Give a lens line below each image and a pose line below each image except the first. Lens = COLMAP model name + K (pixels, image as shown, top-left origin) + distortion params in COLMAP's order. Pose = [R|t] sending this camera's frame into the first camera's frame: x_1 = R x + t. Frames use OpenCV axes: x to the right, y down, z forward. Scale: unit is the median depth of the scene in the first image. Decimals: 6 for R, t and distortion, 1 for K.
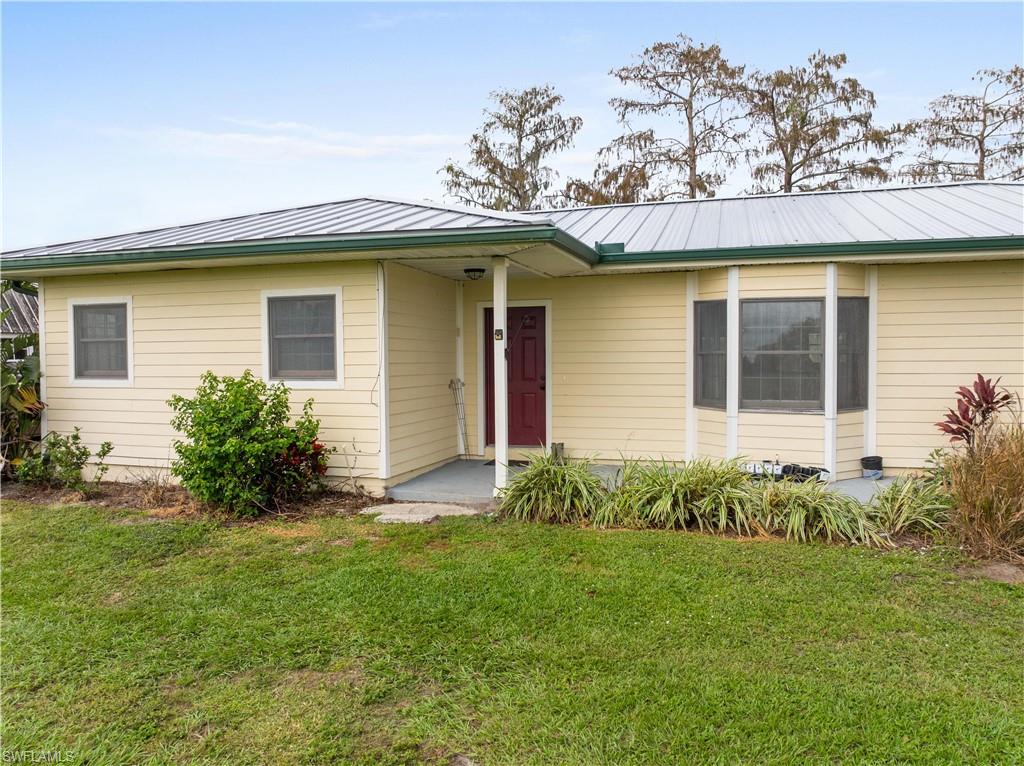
lens RADIAL K [[725.1, 0, 513.2], [0, 725.1, 378.2], [0, 0, 1]] dist [-0.038811, 0.006094]
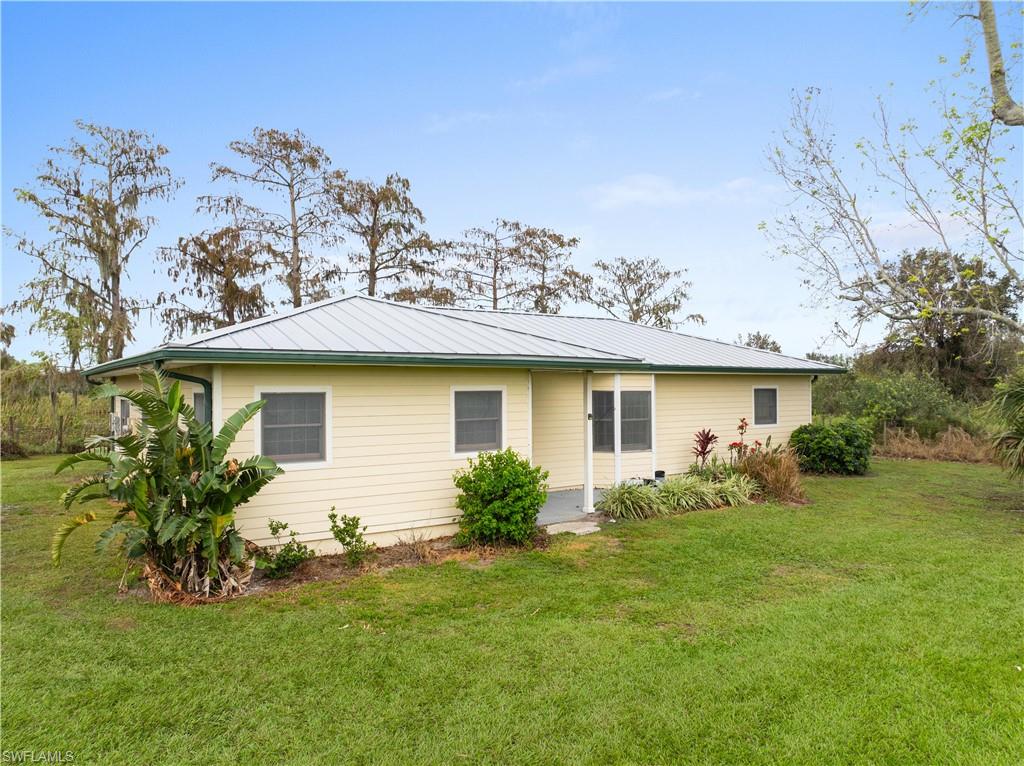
lens RADIAL K [[725.1, 0, 513.3], [0, 725.1, 382.1], [0, 0, 1]] dist [-0.038811, 0.006094]
pose [[0.620060, 0.008516, 0.784508, -1.262243], [0.024870, 0.999225, -0.030504, -0.079968], [-0.784160, 0.038425, 0.619368, 0.066320]]
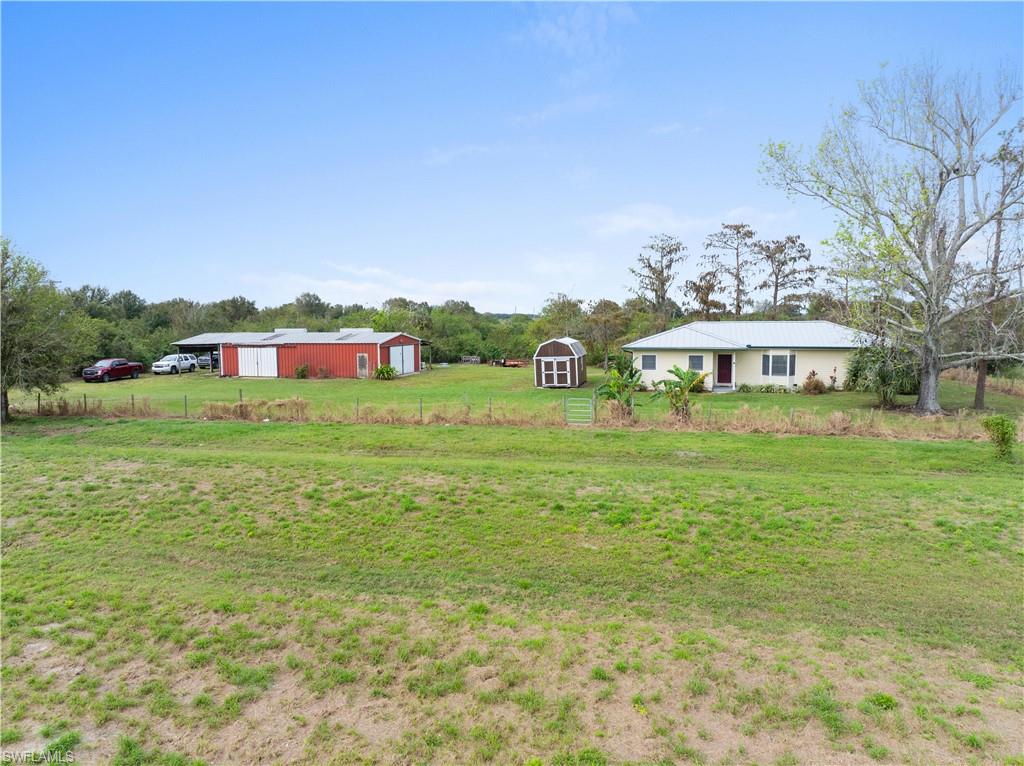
lens RADIAL K [[725.1, 0, 512.3], [0, 725.1, 379.5], [0, 0, 1]] dist [-0.038811, 0.006094]
pose [[0.999336, -0.003074, 0.036315, -1.786911], [0.001058, 0.998464, 0.055397, -0.222732], [-0.036430, -0.055322, 0.997804, -4.235476]]
